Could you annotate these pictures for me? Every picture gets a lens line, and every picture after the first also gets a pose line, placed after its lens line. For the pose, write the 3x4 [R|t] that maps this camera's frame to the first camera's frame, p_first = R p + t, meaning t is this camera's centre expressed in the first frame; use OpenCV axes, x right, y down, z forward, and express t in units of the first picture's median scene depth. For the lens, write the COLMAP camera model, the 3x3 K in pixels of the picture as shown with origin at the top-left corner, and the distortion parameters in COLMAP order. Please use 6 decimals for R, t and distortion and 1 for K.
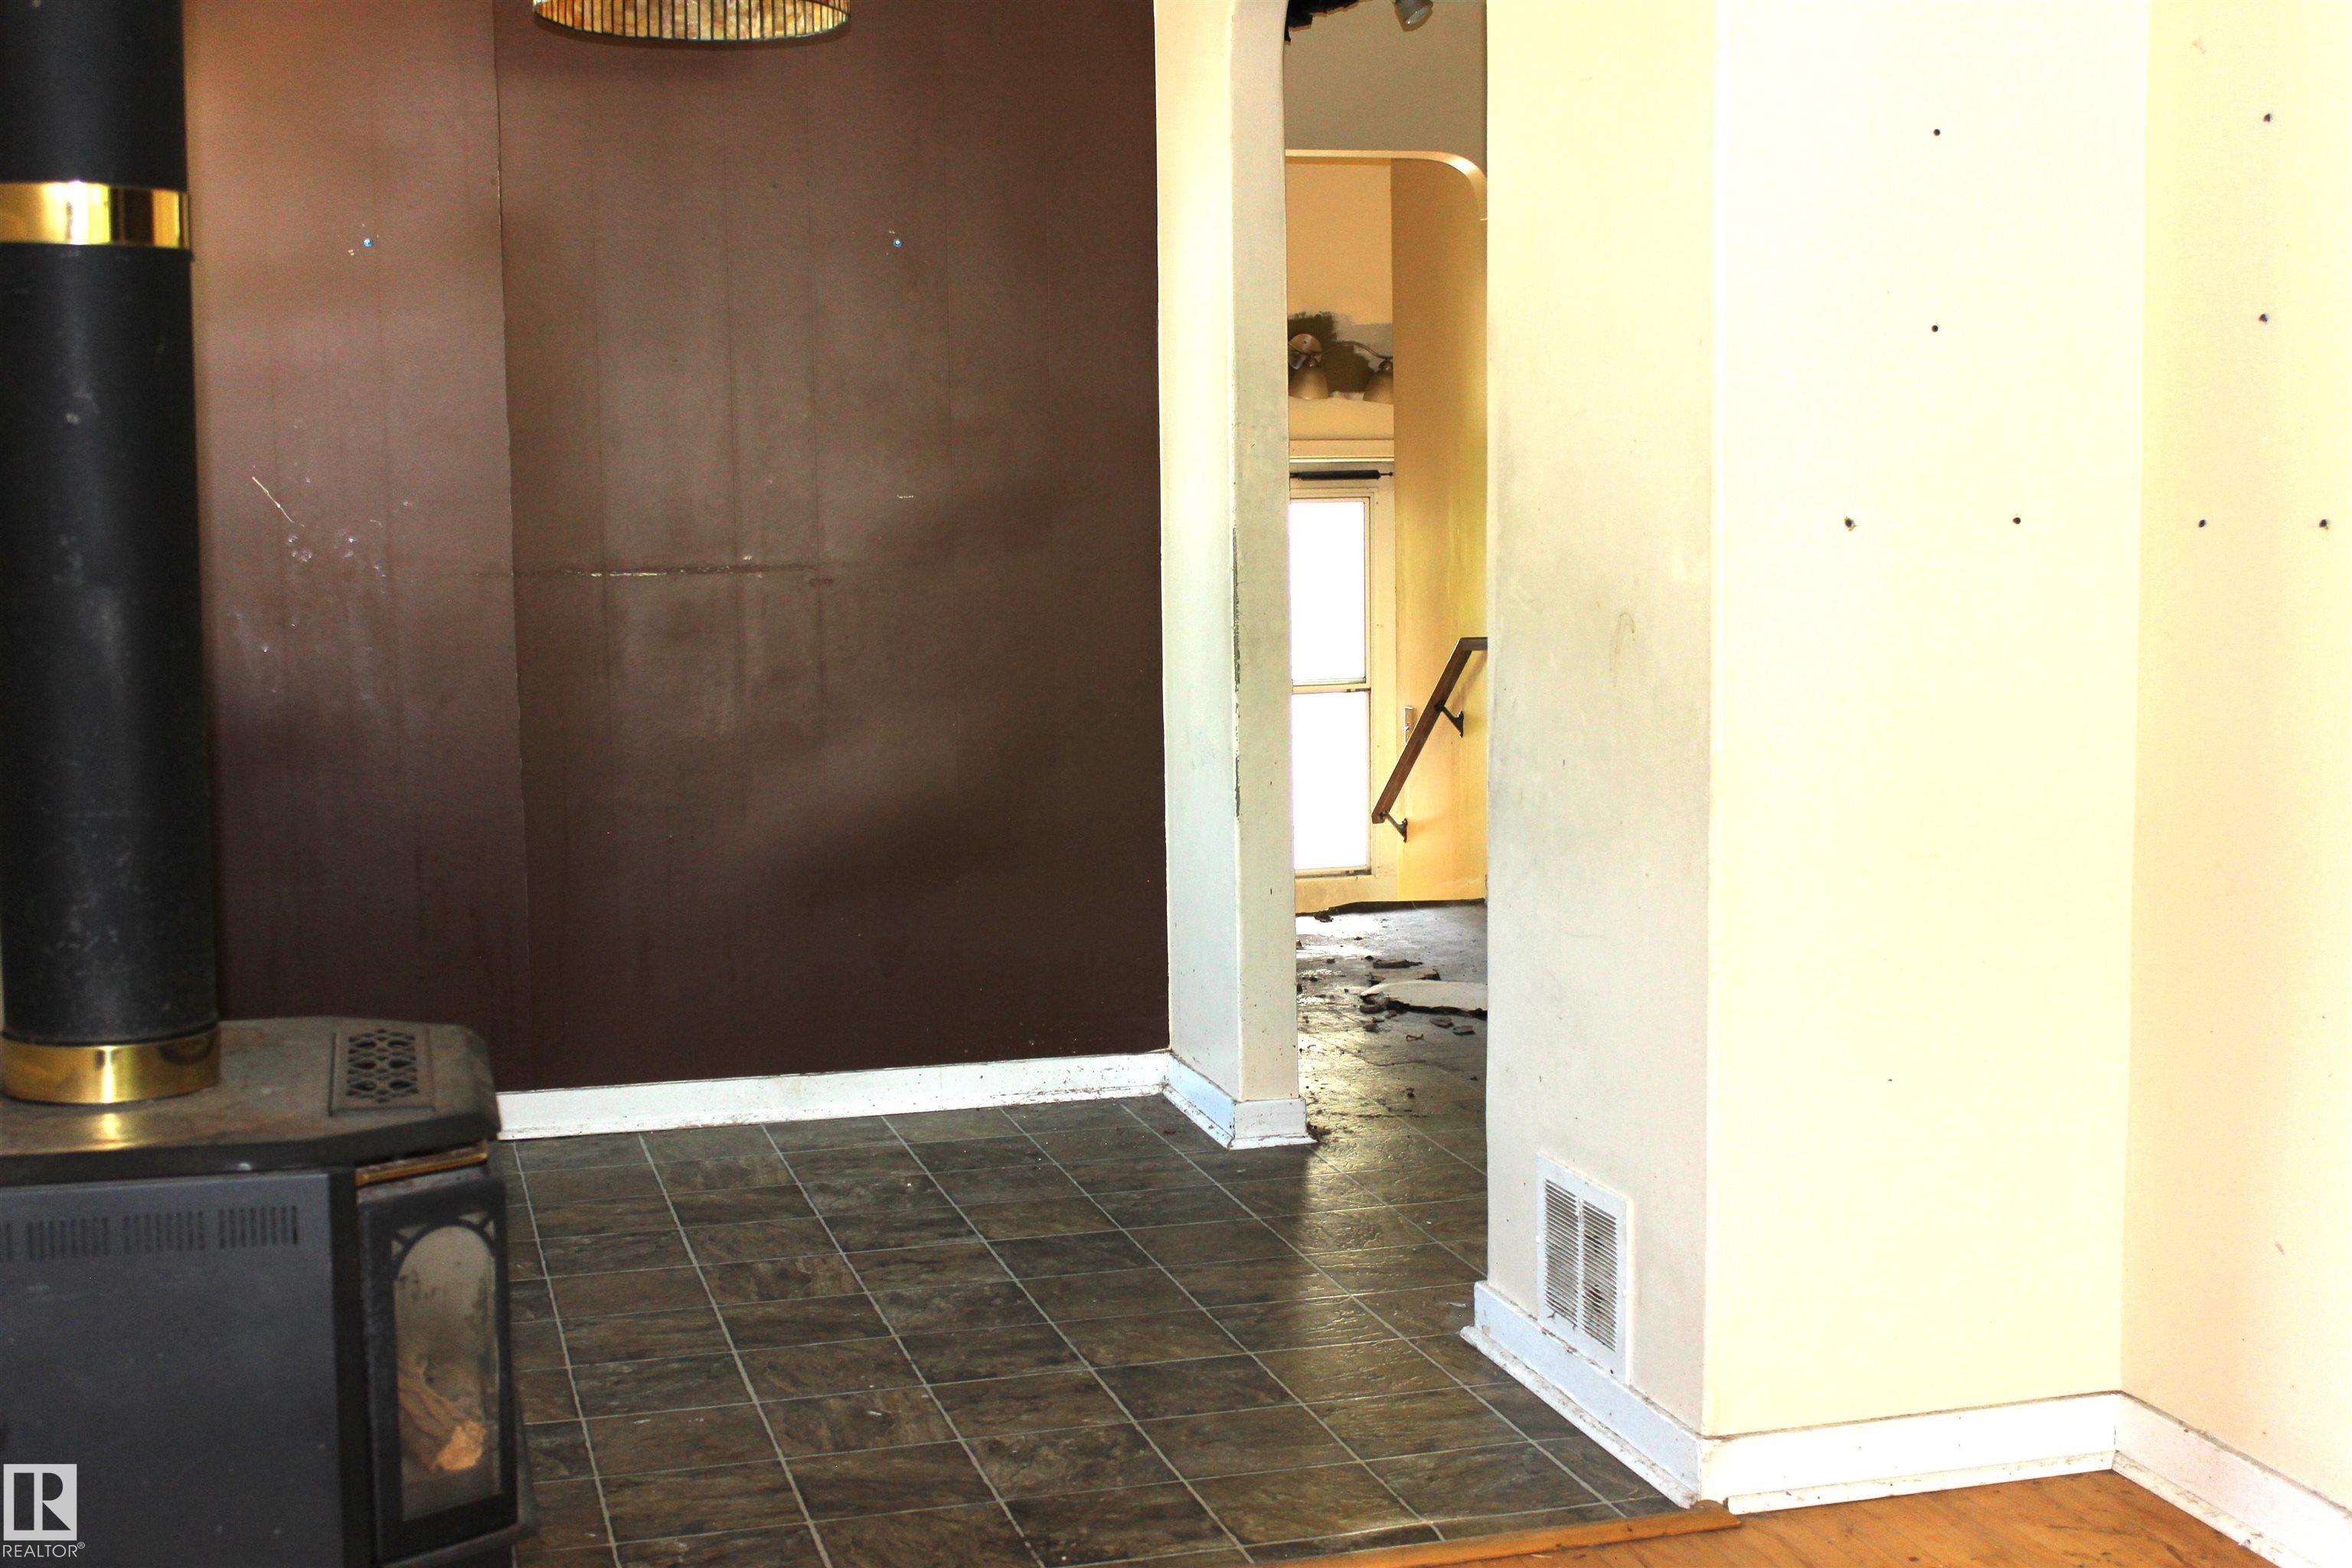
lens RADIAL K [[2864.6, 0, 1176.0], [0, 2864.6, 784.0], [0, 0, 1]] dist [-0.095206, 0.009730]
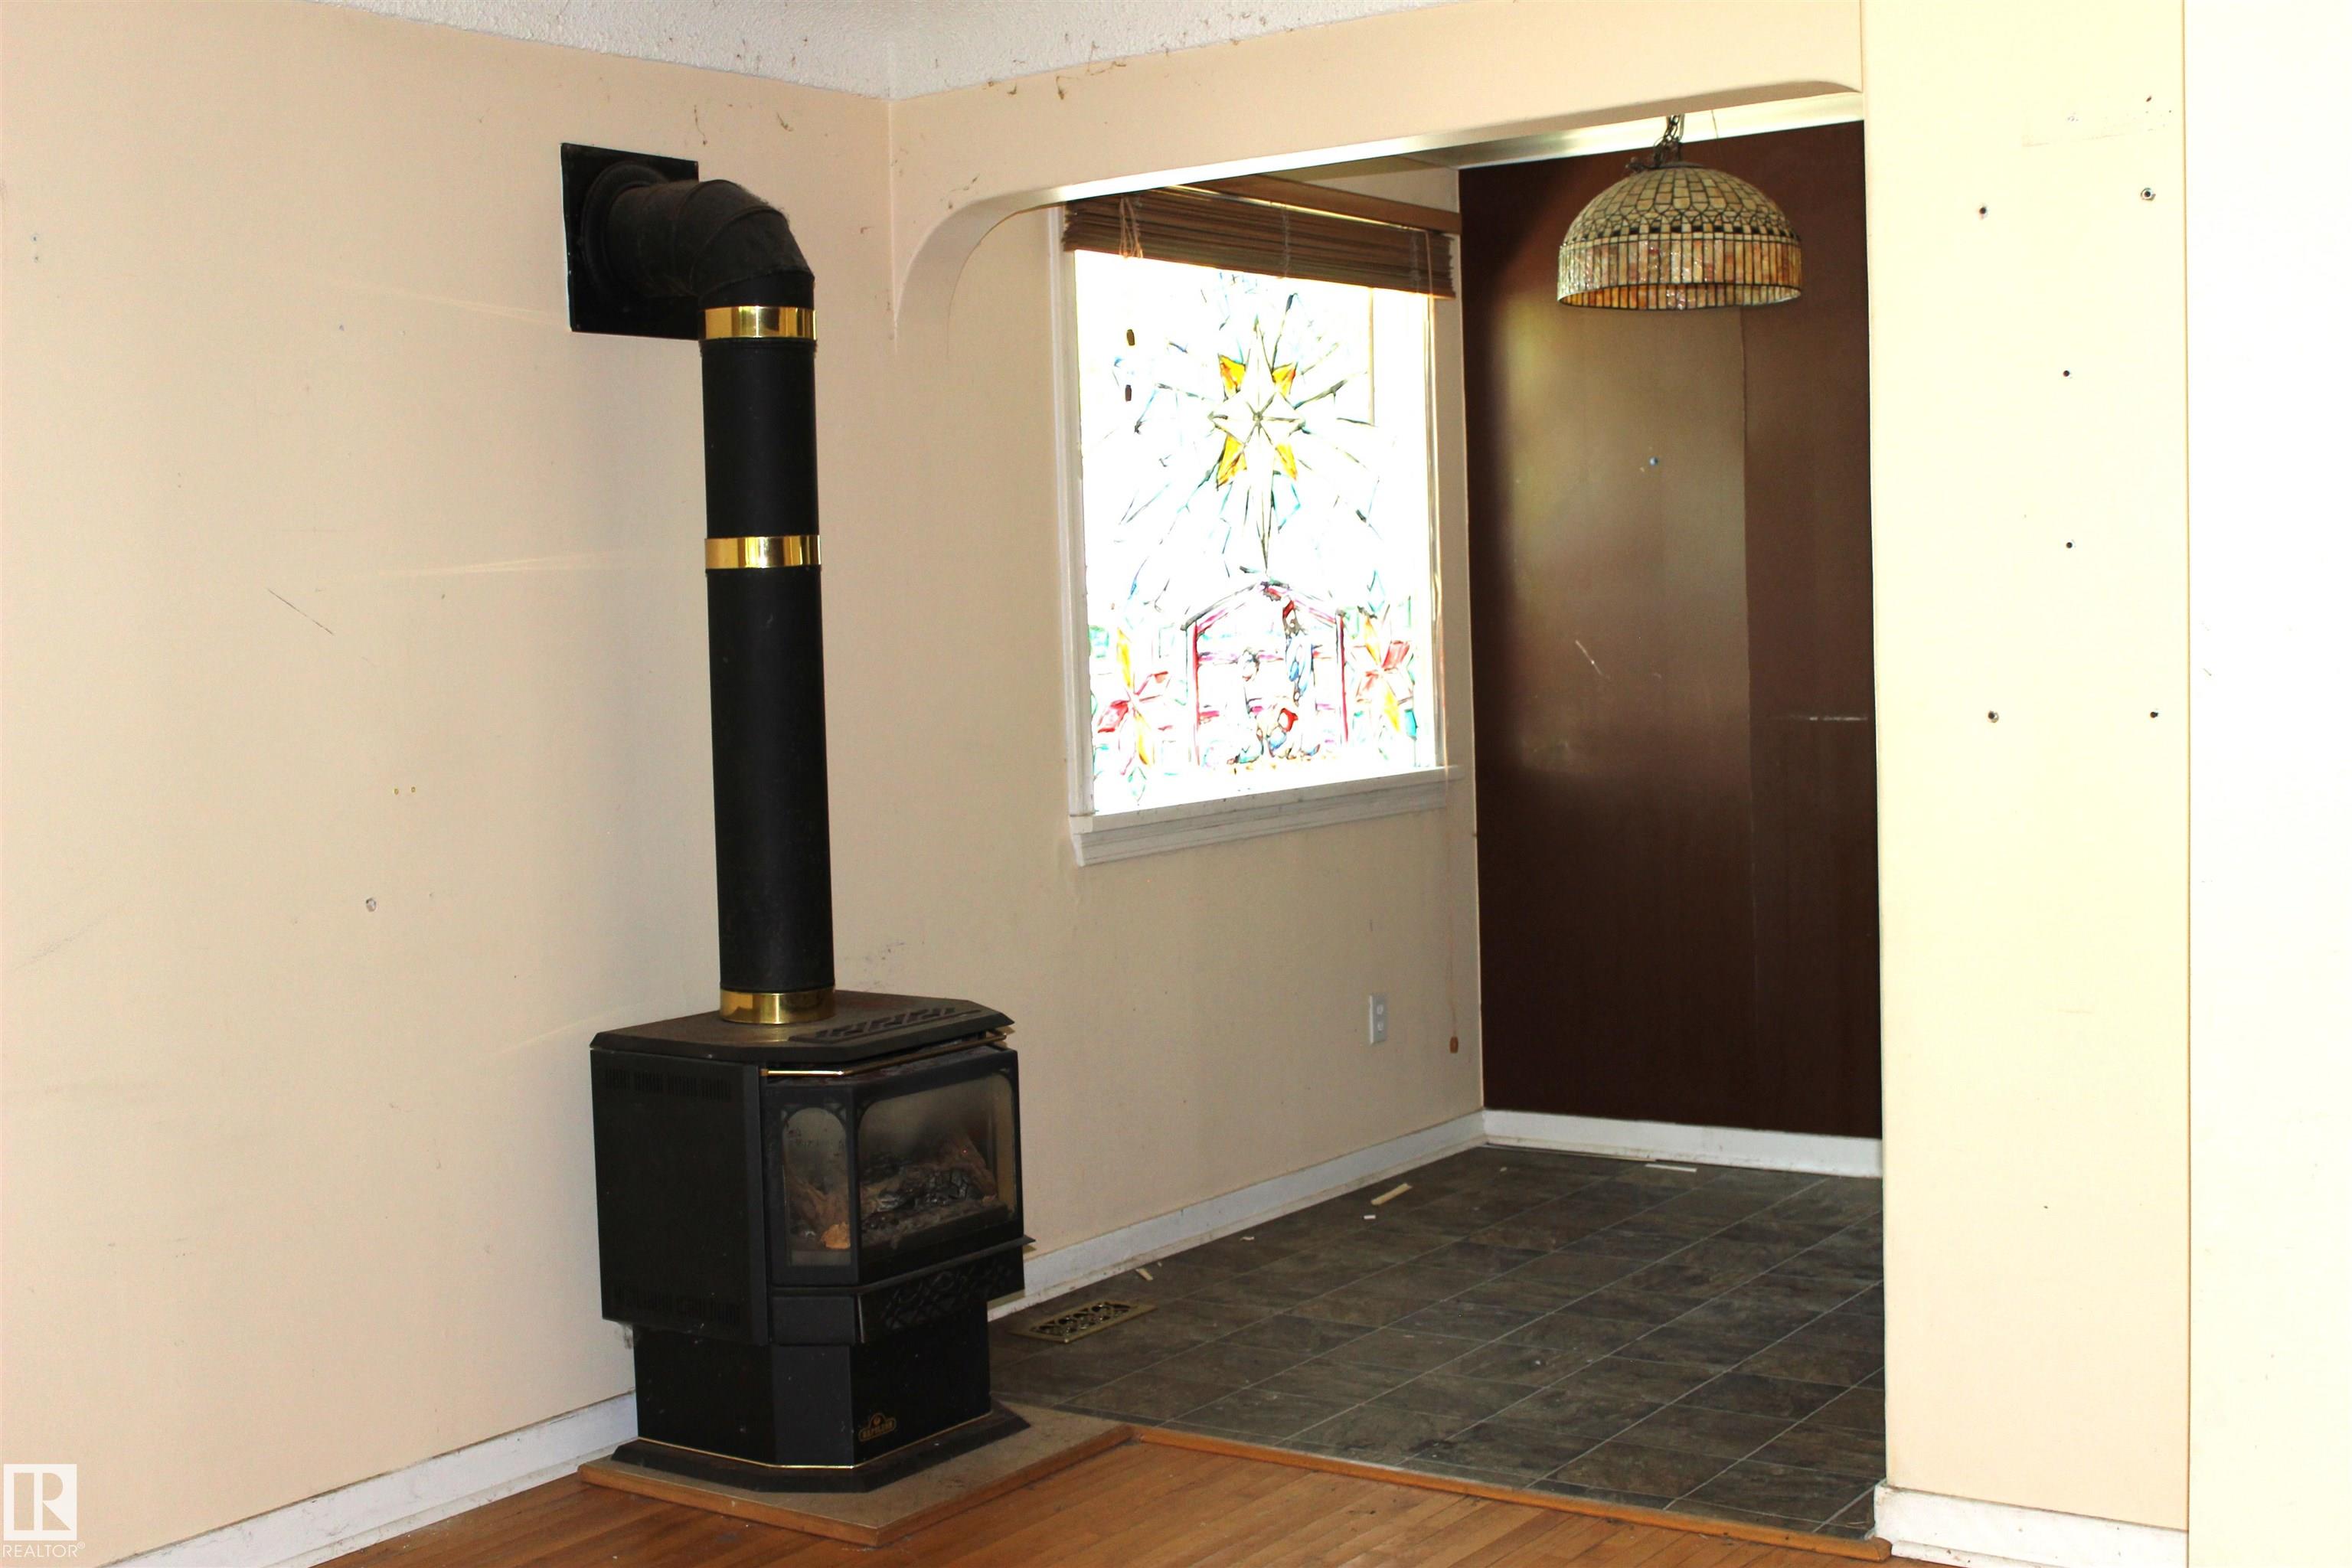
lens RADIAL K [[2864.6, 0, 1176.0], [0, 2864.6, 784.0], [0, 0, 1]] dist [-0.095206, 0.009730]
pose [[0.622766, 0.034149, -0.781662, 0.832753], [-0.057033, 0.998371, -0.001823, -0.038489], [0.780326, 0.045716, 0.623699, 0.020571]]
